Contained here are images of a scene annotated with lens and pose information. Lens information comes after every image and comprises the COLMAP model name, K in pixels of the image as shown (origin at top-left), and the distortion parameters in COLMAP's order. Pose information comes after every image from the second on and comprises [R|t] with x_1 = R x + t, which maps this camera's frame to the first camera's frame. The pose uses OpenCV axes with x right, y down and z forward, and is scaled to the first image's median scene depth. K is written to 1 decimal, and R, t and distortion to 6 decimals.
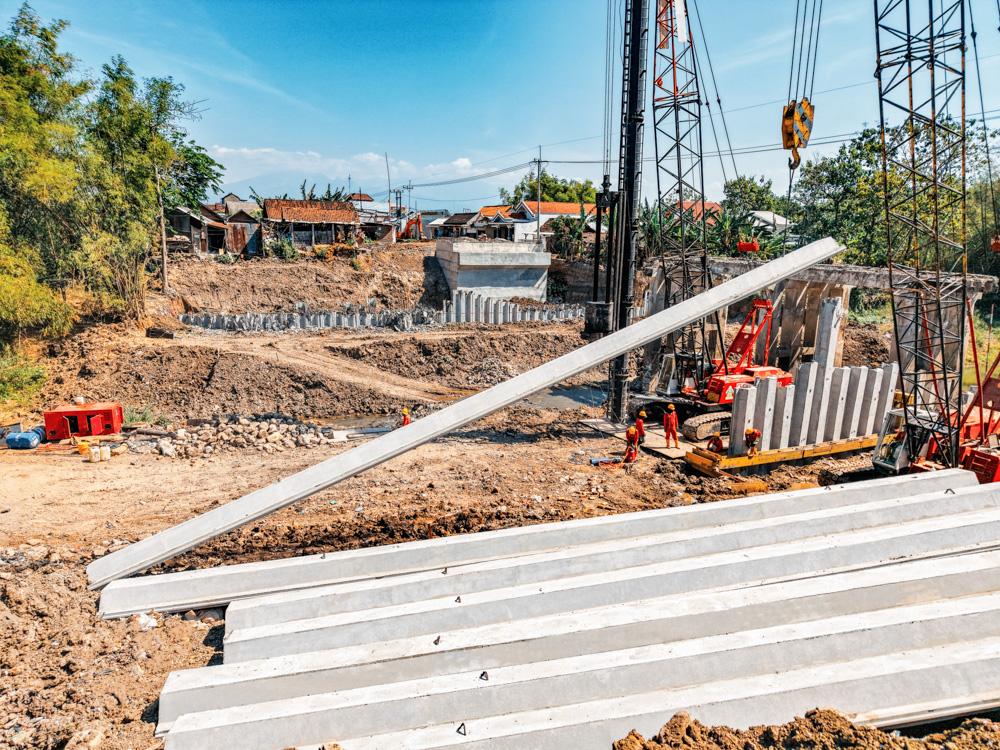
lens RADIAL K [[666.8, 0, 498.8], [0, 666.8, 386.6], [0, 0, 1]] dist [0.055883, -0.068445]
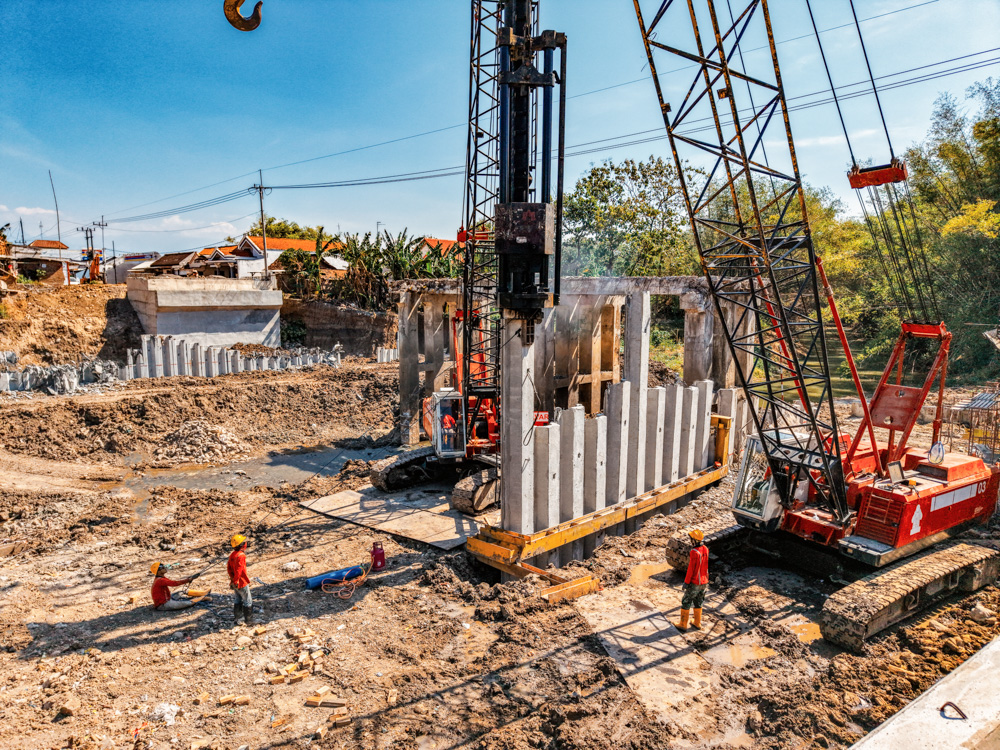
lens RADIAL K [[666.8, 0, 498.8], [0, 666.8, 386.6], [0, 0, 1]] dist [0.055883, -0.068445]
pose [[0.936339, -0.069127, 0.344224, 0.042799], [0.097364, 0.993097, -0.065411, 0.000846], [-0.337326, 0.094762, 0.936606, 0.163541]]
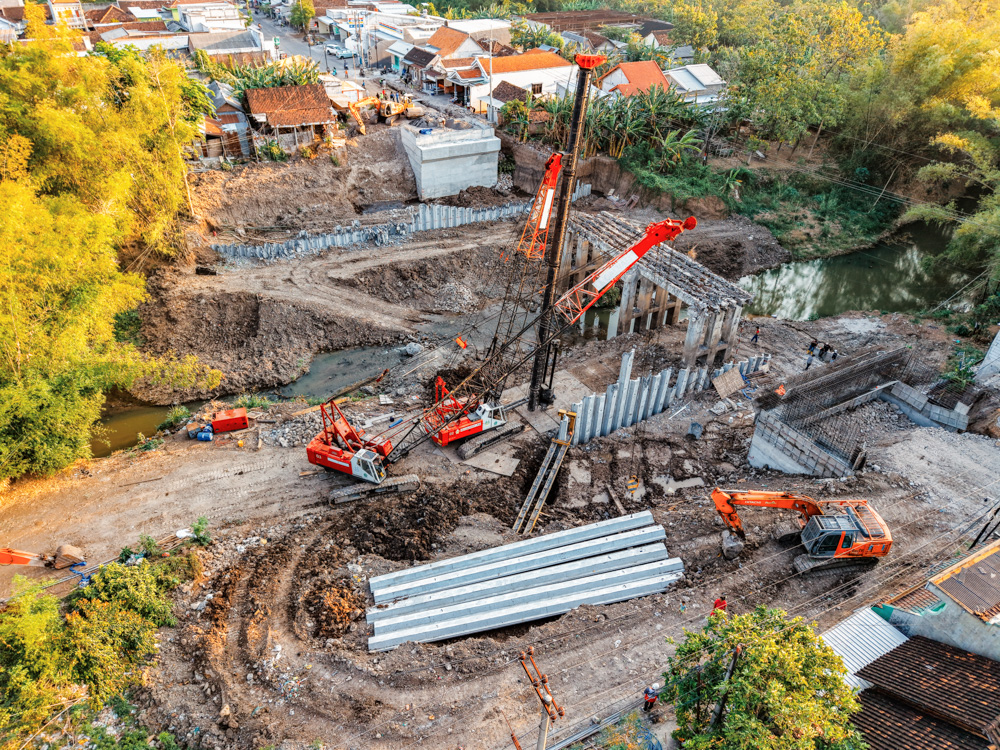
lens RADIAL K [[675.7, 0, 500.3], [0, 675.7, 387.2], [0, 0, 1]] dist [0.009157, -0.005069]
pose [[0.998940, -0.022947, 0.039898, 0.025624], [0.005631, 0.921277, 0.388867, -0.324956], [-0.045680, -0.388230, 0.920429, -0.313337]]
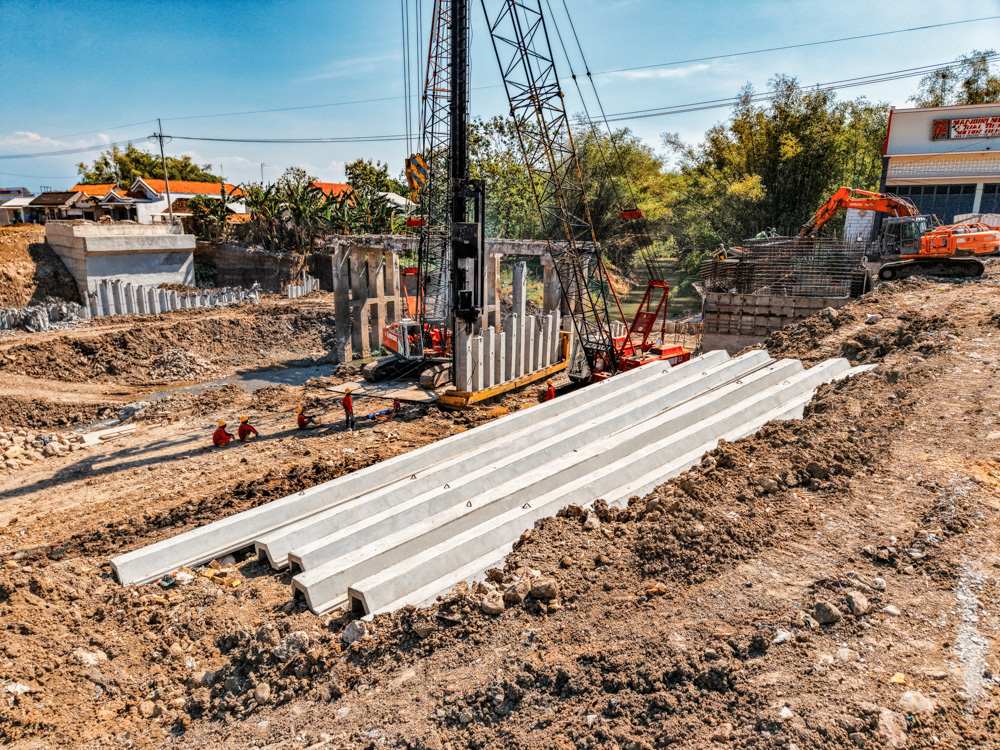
lens RADIAL K [[666.8, 0, 498.8], [0, 666.8, 386.6], [0, 0, 1]] dist [0.055883, -0.068445]
pose [[0.843238, -0.145251, 0.517544, -0.100408], [0.131164, 0.989296, 0.063945, 0.007487], [-0.521293, 0.013962, 0.853264, -0.031037]]
